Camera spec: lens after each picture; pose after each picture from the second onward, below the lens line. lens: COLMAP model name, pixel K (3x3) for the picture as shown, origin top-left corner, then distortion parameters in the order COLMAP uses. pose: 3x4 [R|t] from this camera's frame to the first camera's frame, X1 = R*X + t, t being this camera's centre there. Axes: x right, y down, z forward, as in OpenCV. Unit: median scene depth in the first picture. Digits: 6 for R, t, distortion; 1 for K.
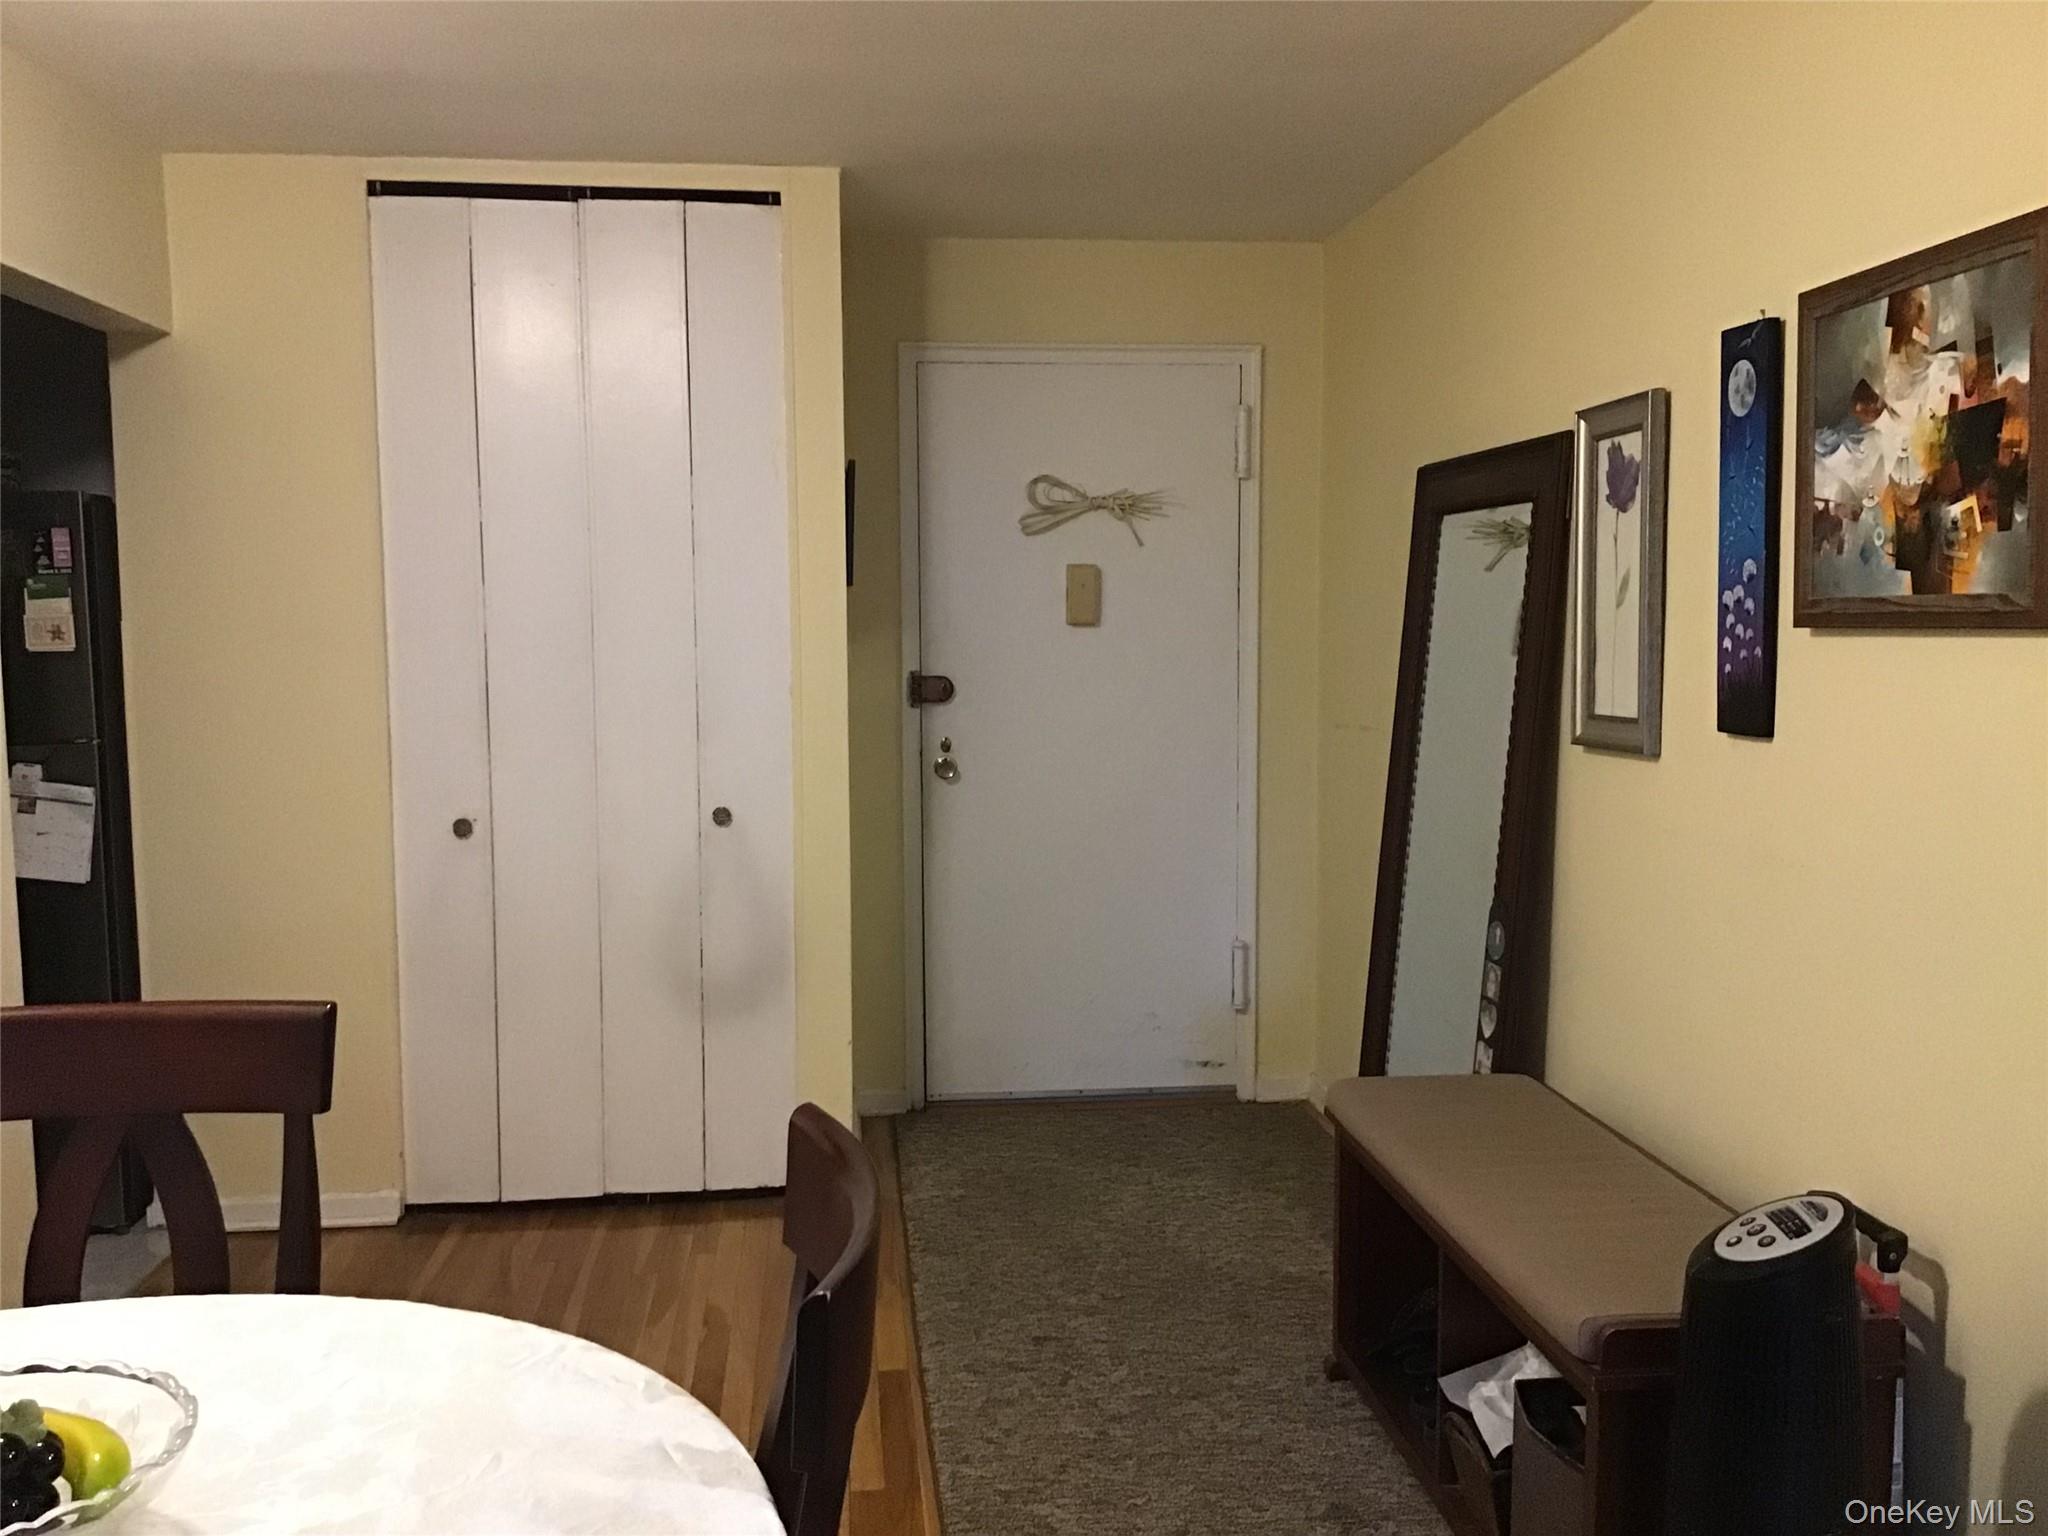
lens RADIAL K [[1837.4, 0, 1028.0], [0, 1837.4, 780.8], [0, 0, 1]] dist [0.137777, -0.260411]
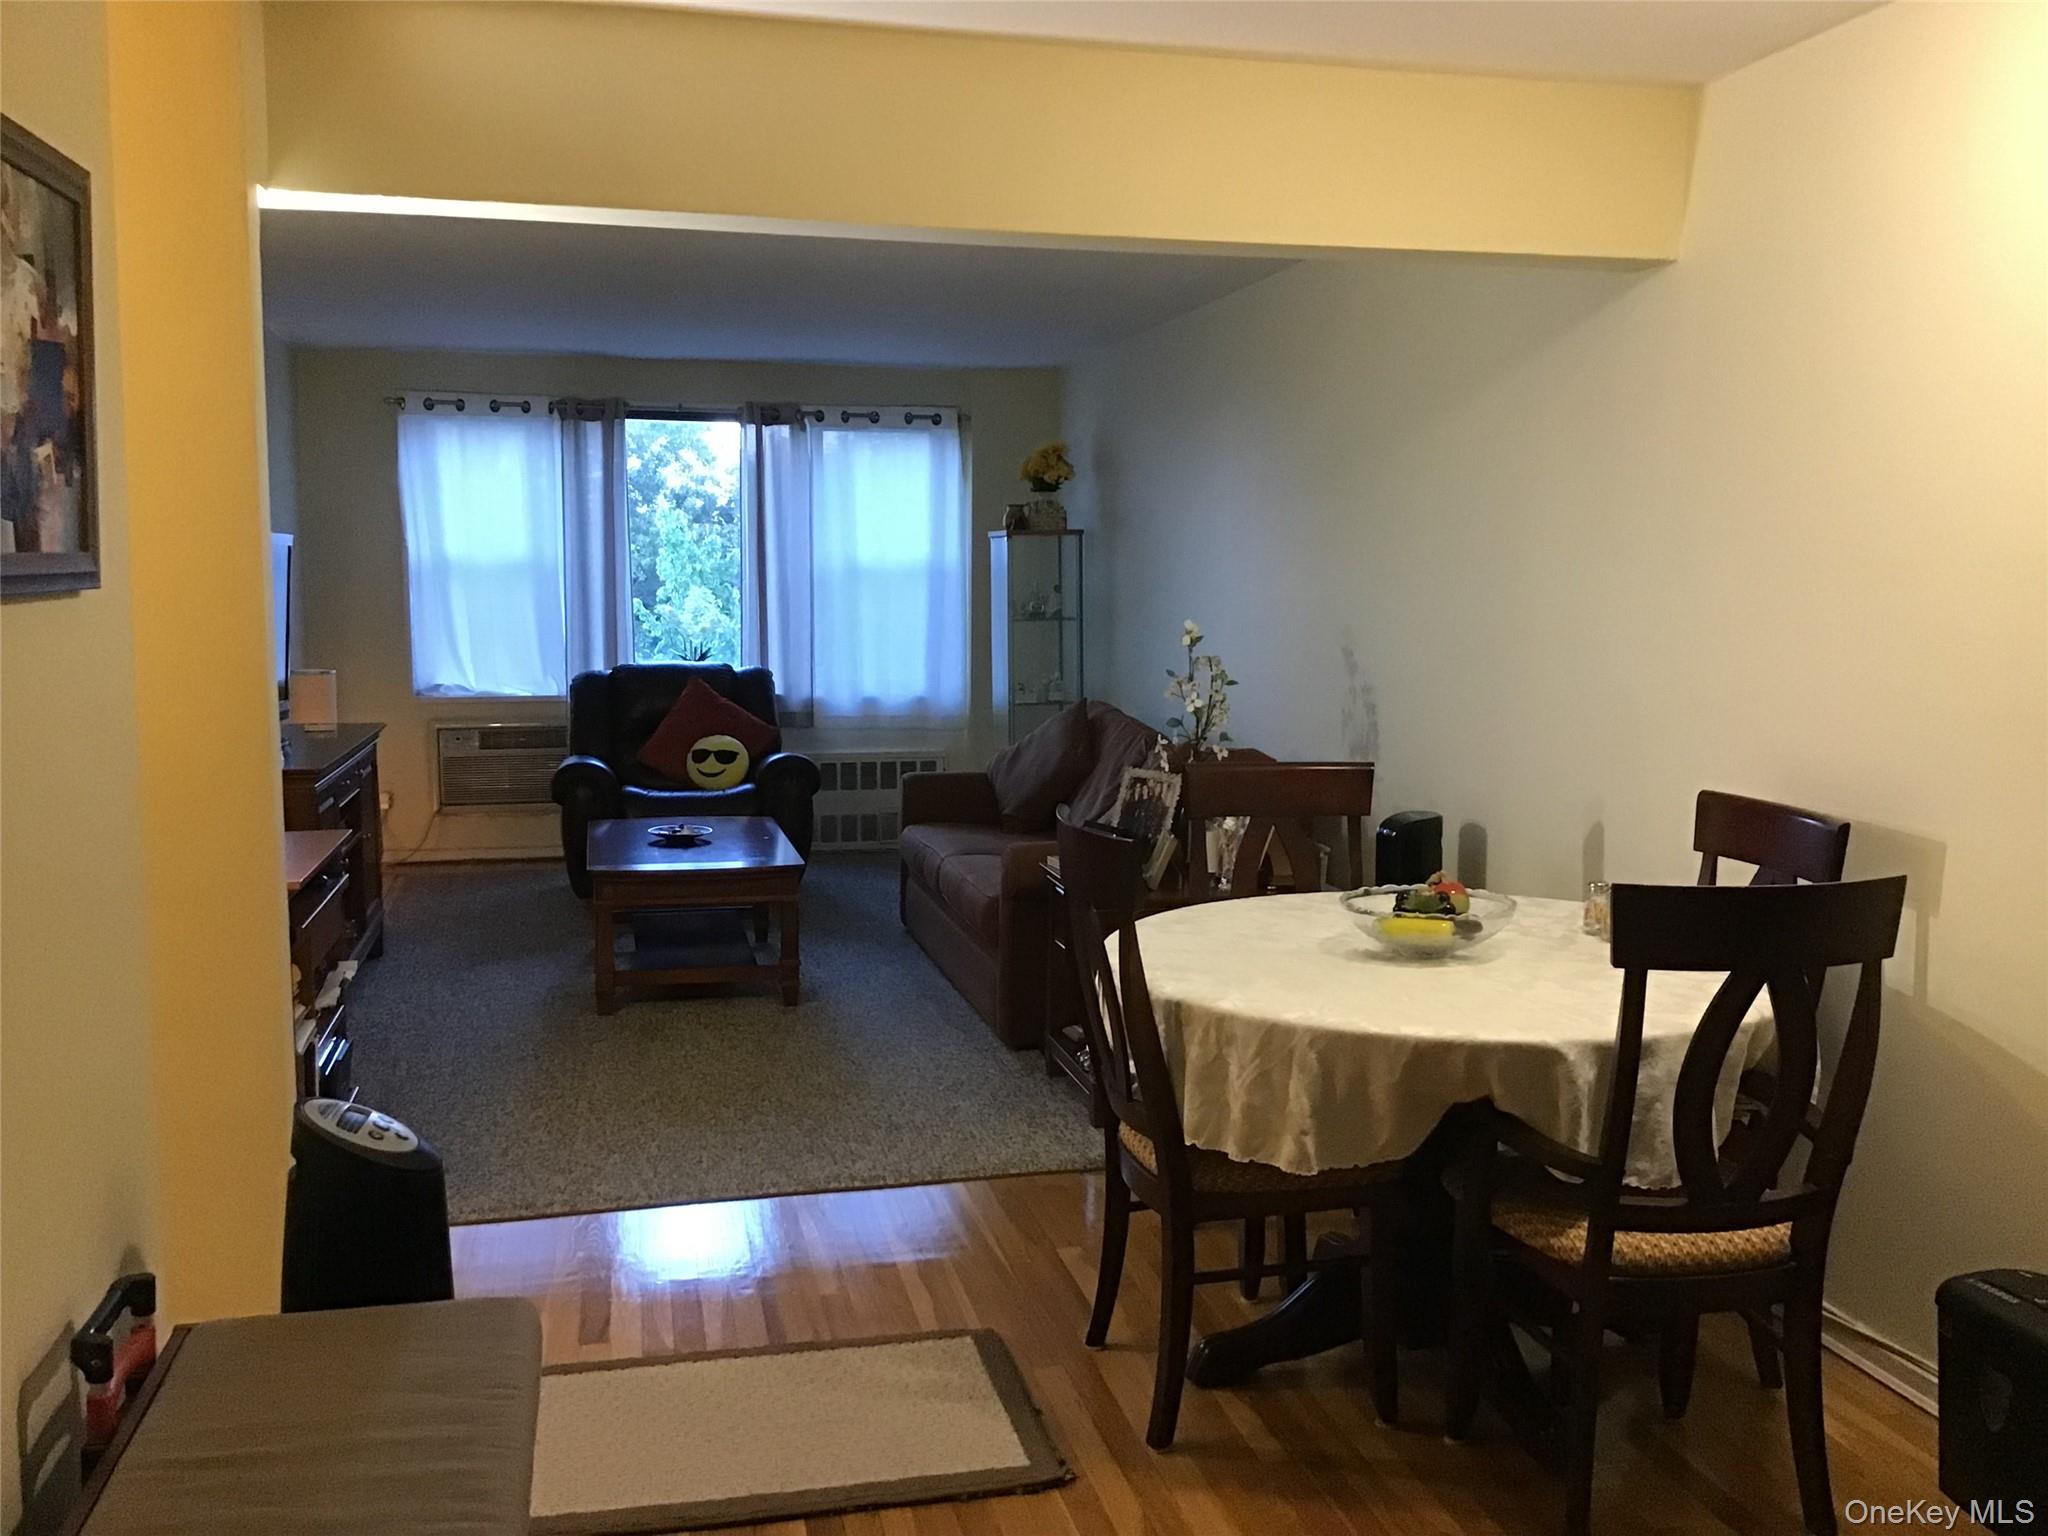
lens RADIAL K [[1837.4, 0, 1038.4], [0, 1837.4, 788.9], [0, 0, 1]] dist [0.137777, -0.260411]
pose [[-0.992915, 0.012776, -0.118137, 0.081771], [-0.012425, 0.977591, 0.210148, -0.102927], [0.118175, 0.210127, -0.970506, 1.095362]]
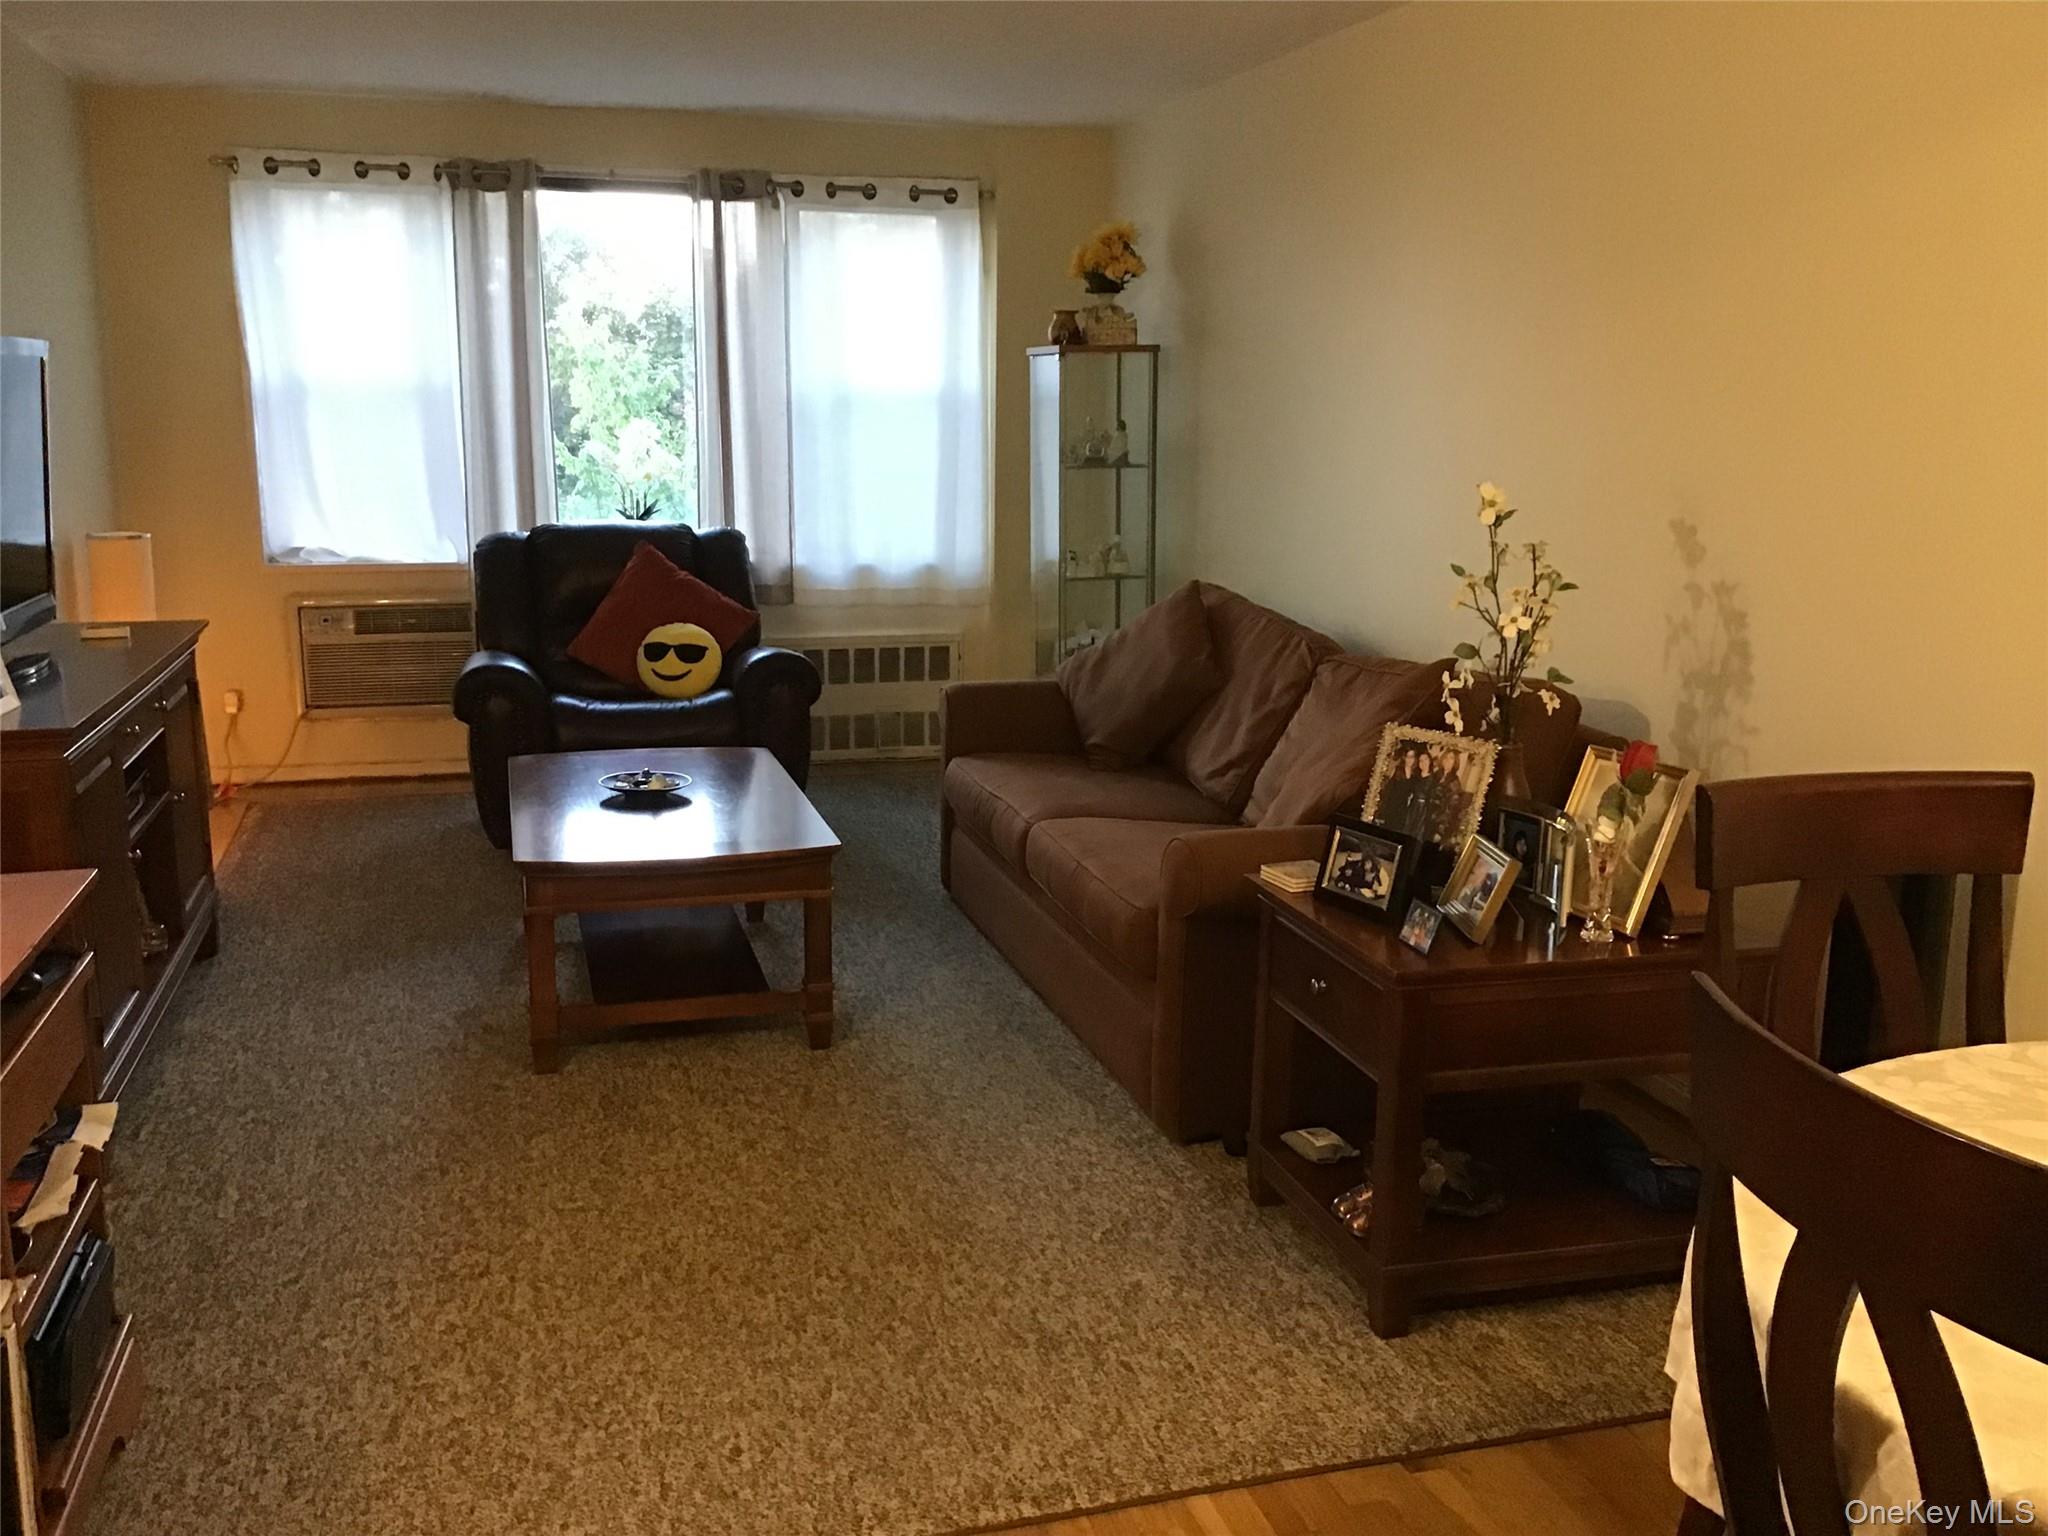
lens RADIAL K [[1837.4, 0, 1034.1], [0, 1837.4, 789.0], [0, 0, 1]] dist [0.137777, -0.260411]
pose [[-0.986482, 0.028121, -0.161440, 0.151978], [-0.021349, 0.954714, 0.296758, -0.055584], [0.162474, 0.296193, -0.941208, 0.585573]]
